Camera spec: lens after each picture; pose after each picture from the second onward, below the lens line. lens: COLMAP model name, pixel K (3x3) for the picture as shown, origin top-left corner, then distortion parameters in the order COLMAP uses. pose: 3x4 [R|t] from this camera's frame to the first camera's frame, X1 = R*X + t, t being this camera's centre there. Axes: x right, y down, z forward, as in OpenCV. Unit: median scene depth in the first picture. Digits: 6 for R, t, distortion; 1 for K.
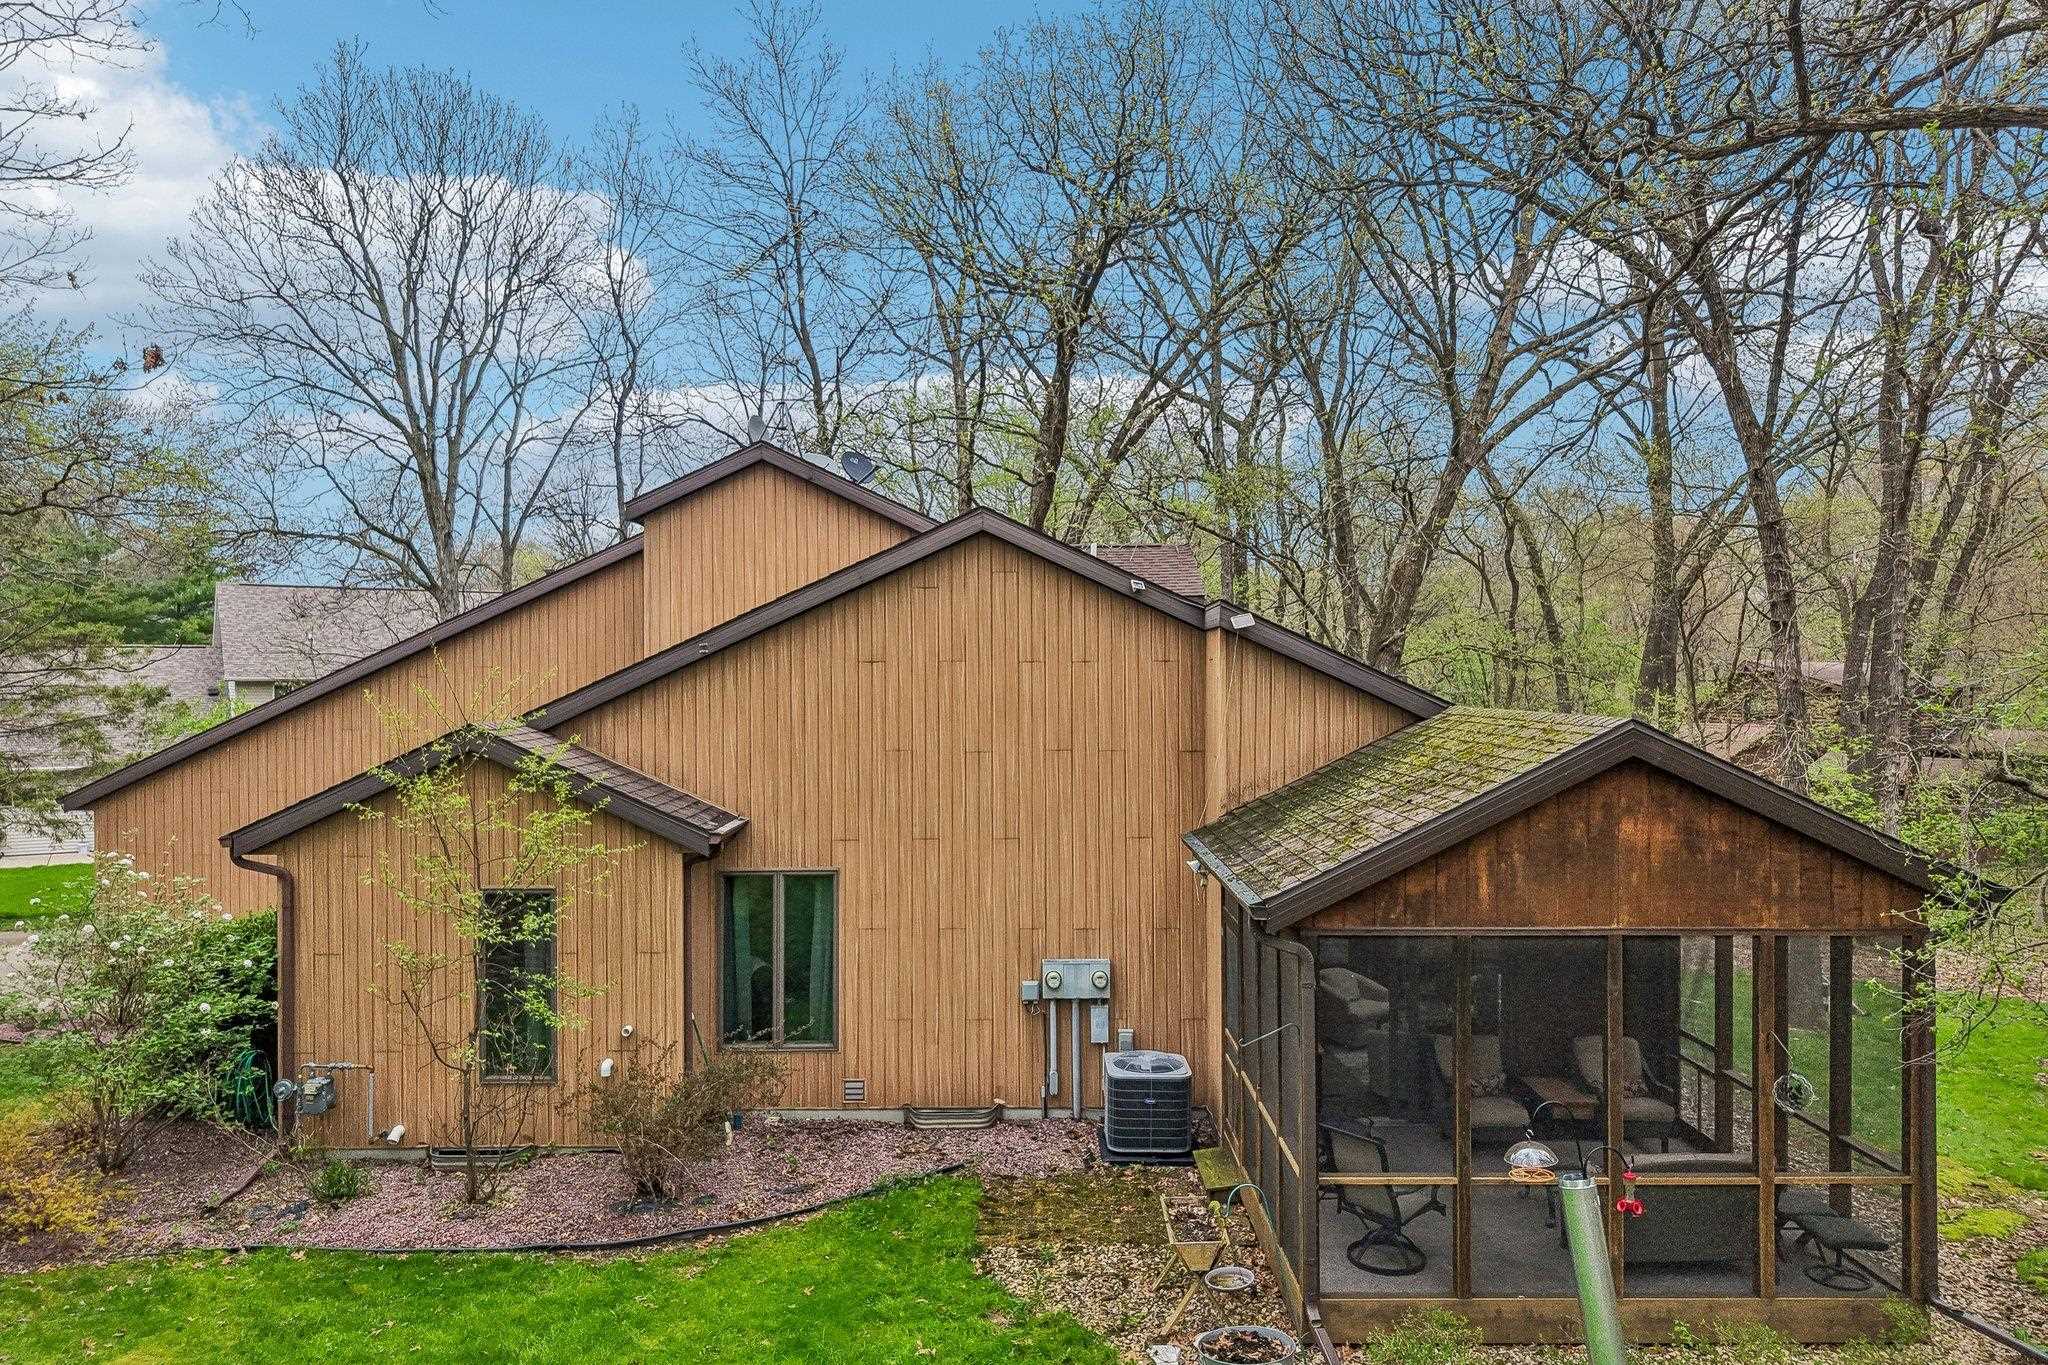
lens RADIAL K [[1384.0, 0, 1024.0], [0, 1384.0, 682.5], [0, 0, 1]] dist [0.003760, 0.000508]
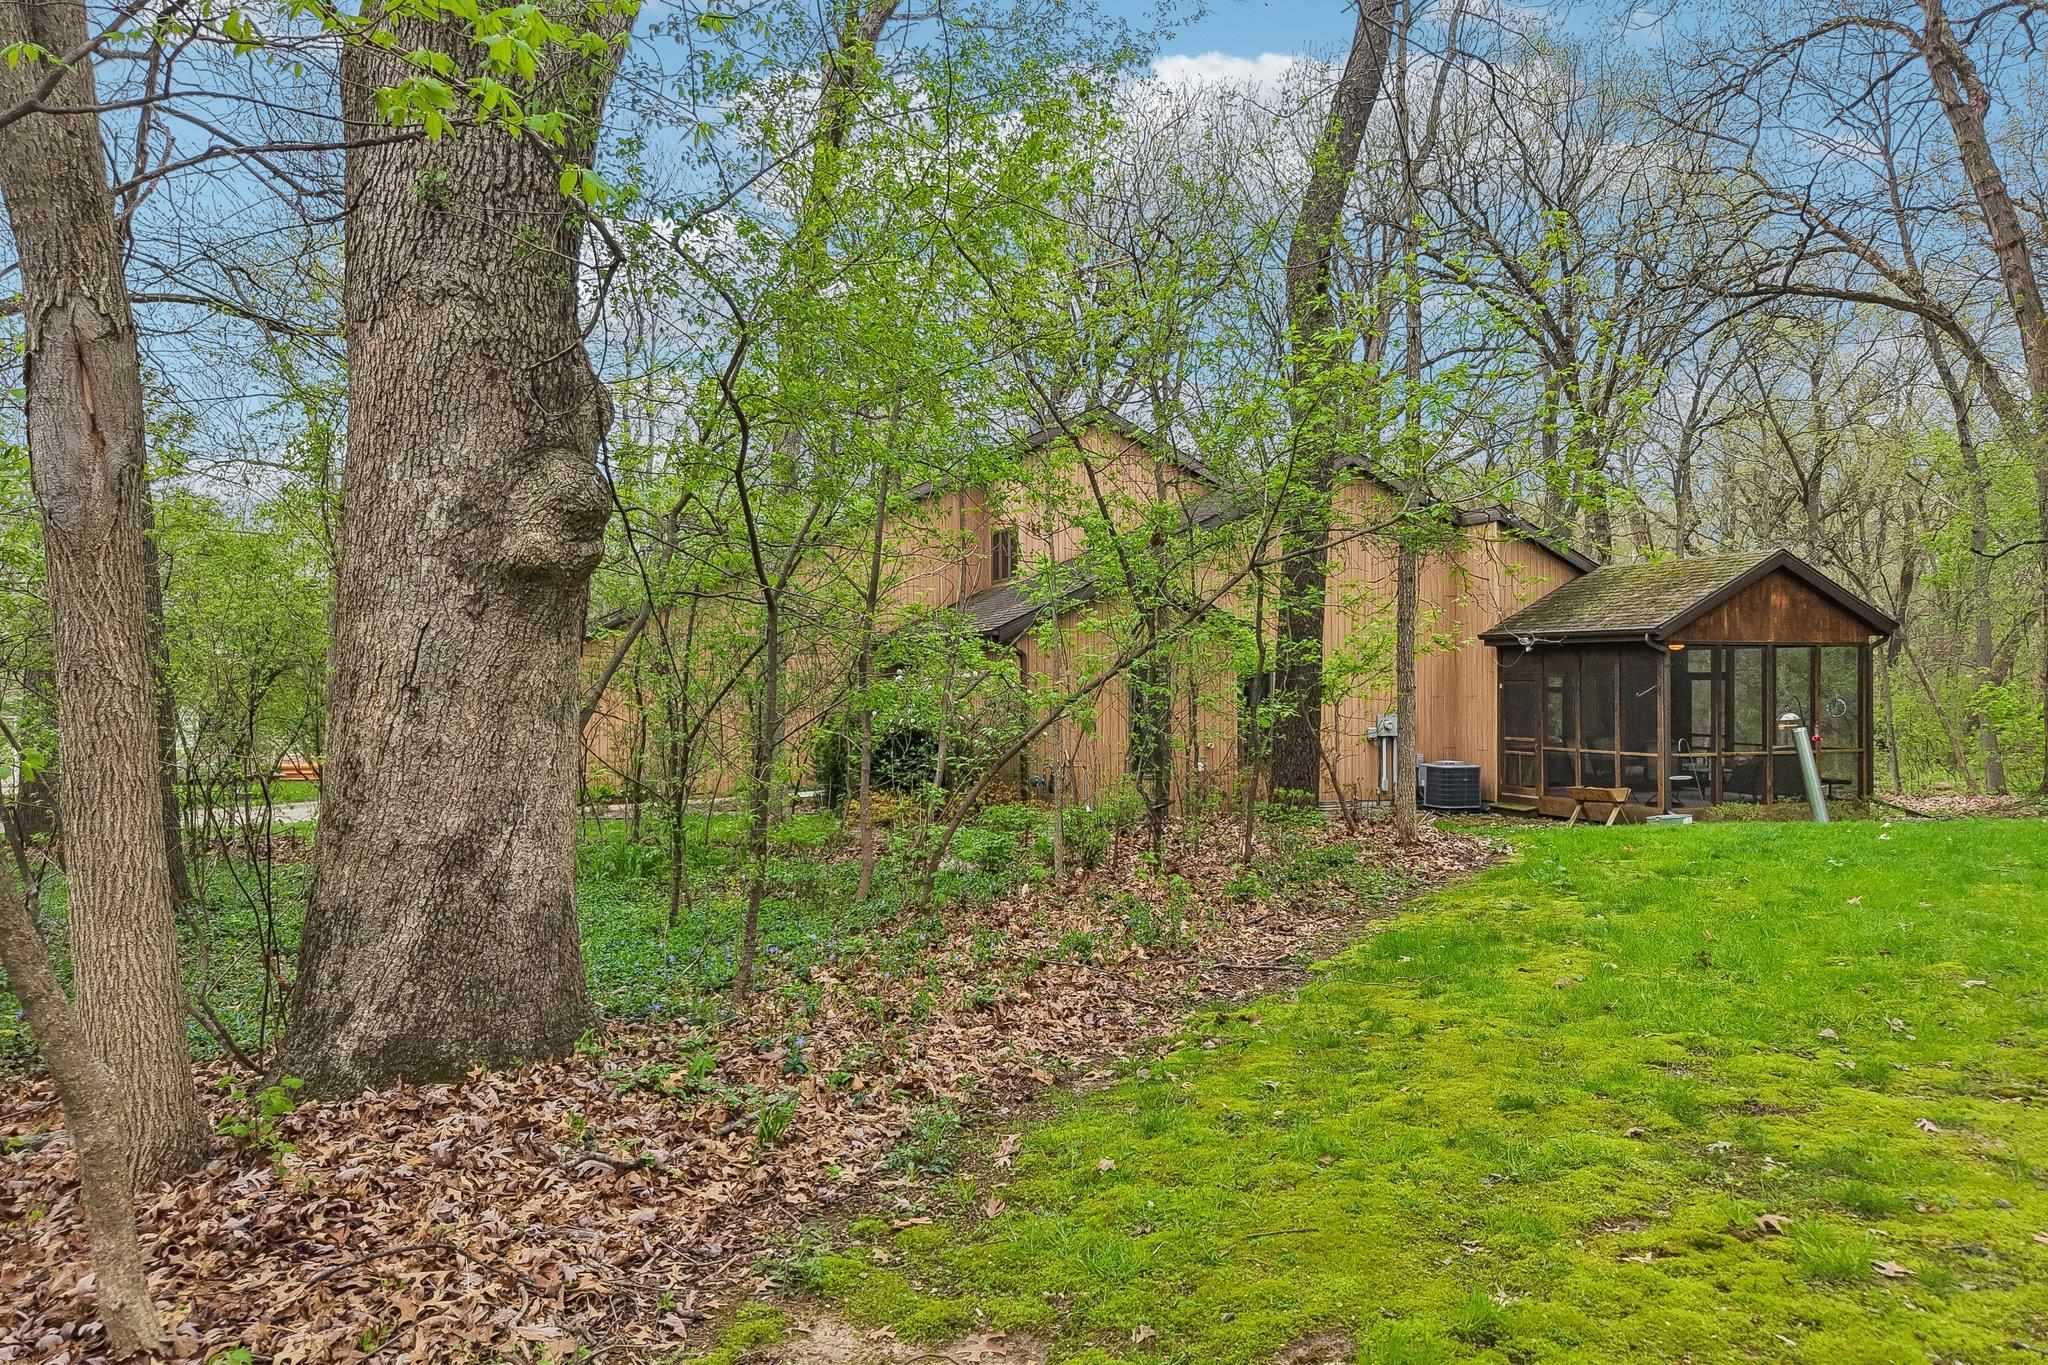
lens RADIAL K [[1384.0, 0, 1024.0], [0, 1384.0, 682.5], [0, 0, 1]] dist [0.003760, 0.000508]
pose [[0.929156, 0.001310, 0.369685, -1.048945], [0.002005, 0.999961, -0.008584, 0.176244], [-0.369682, 0.008718, 0.929117, -0.447195]]
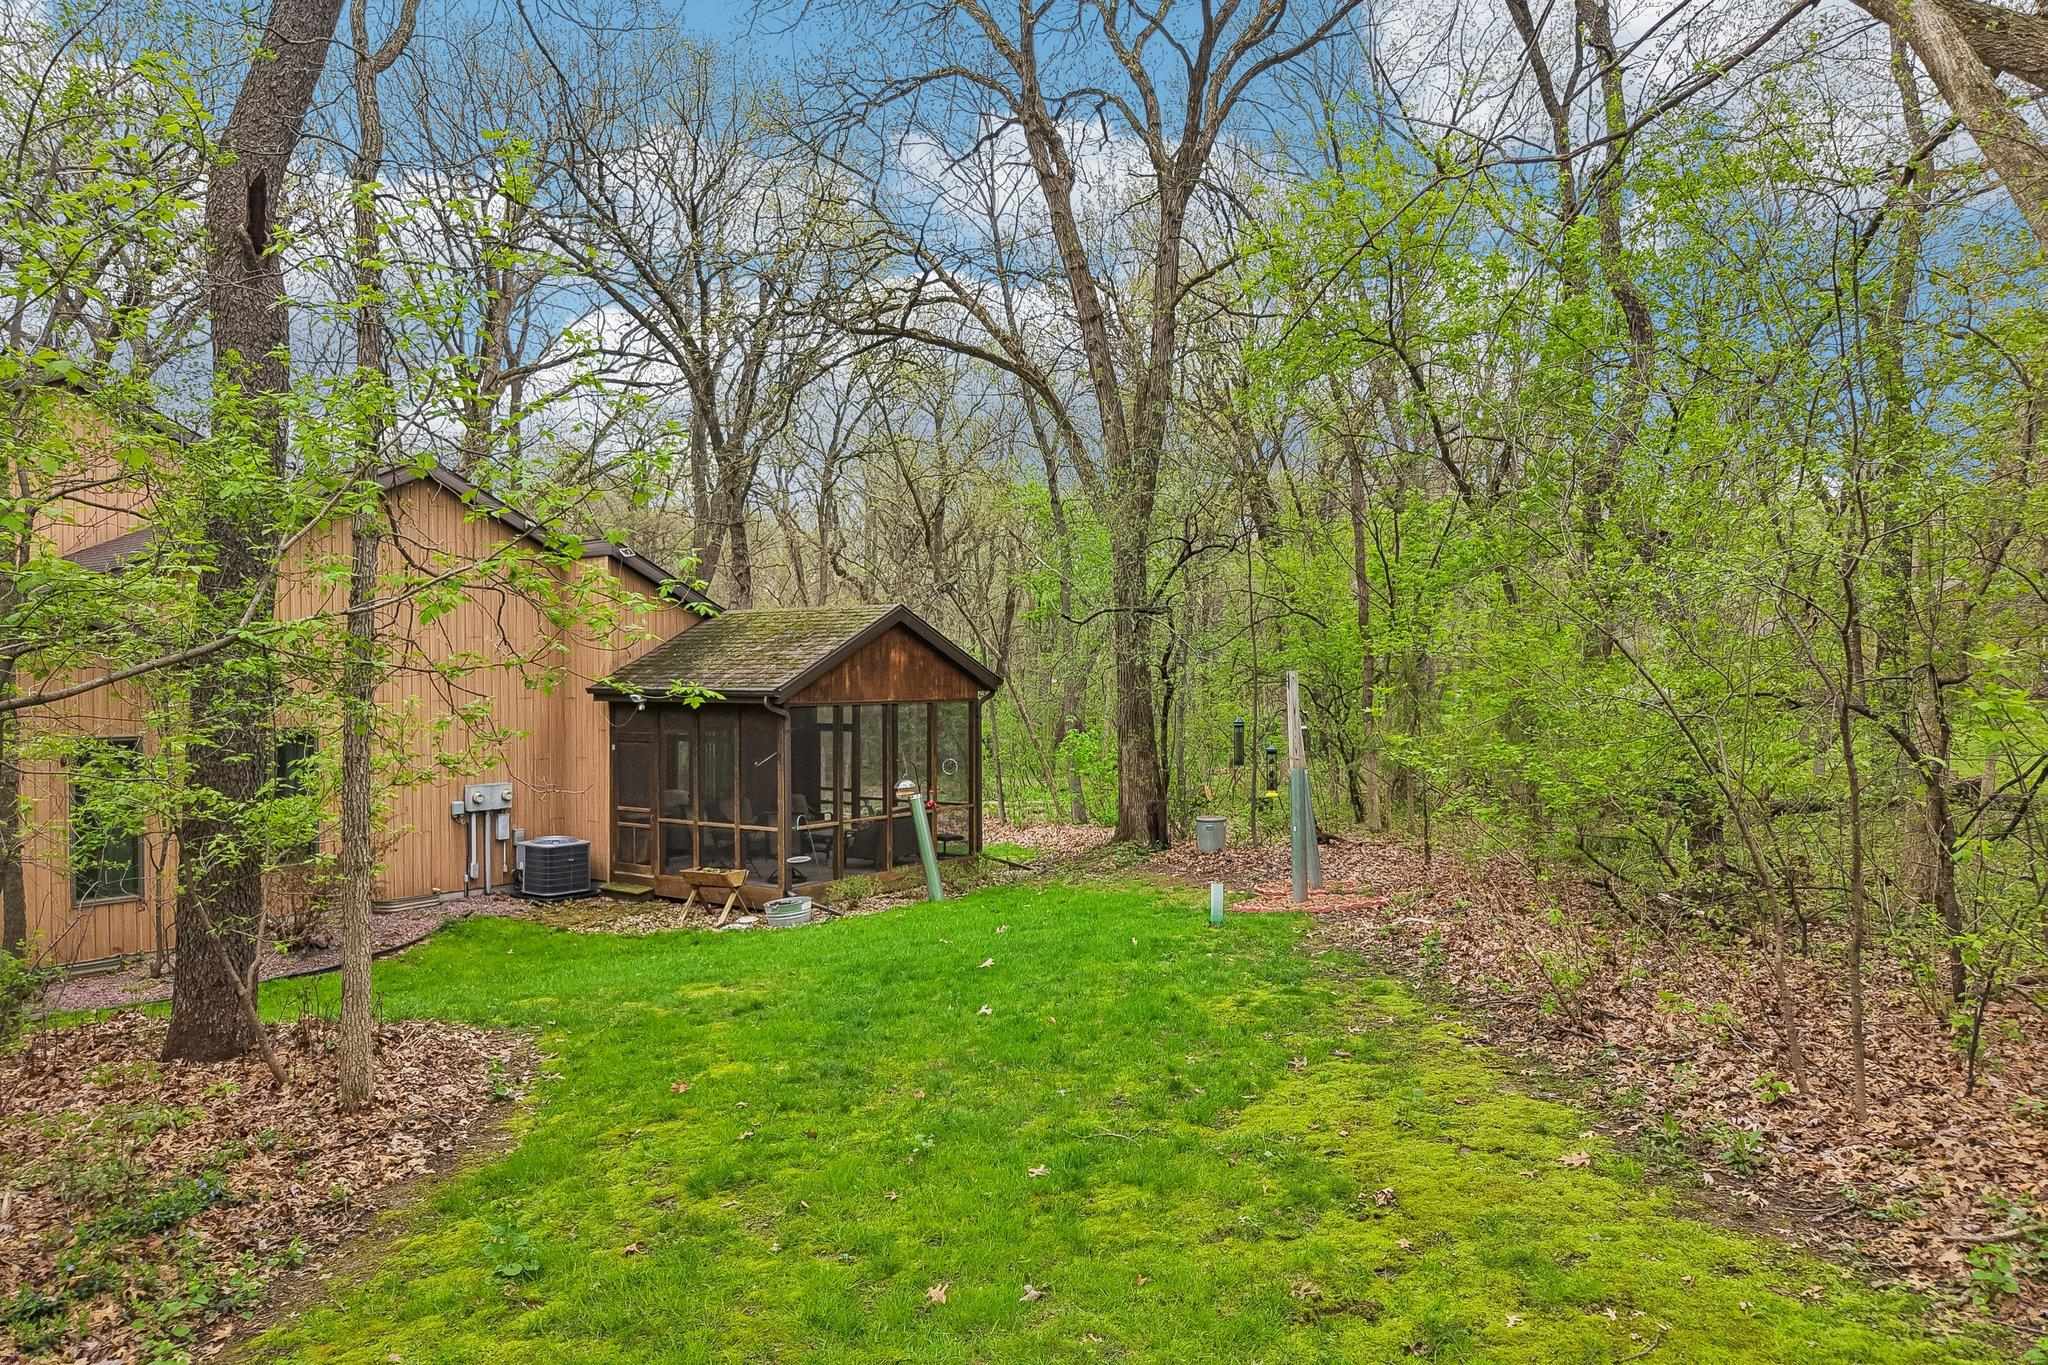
lens RADIAL K [[1384.6, 0, 1024.0], [0, 1384.6, 682.5], [0, 0, 1]] dist [0.102749, -0.061521]
pose [[0.577140, -0.000094, 0.816645, -0.829897], [0.009228, 0.999937, -0.006406, 0.111163], [-0.816593, 0.011233, 0.577104, -0.290406]]
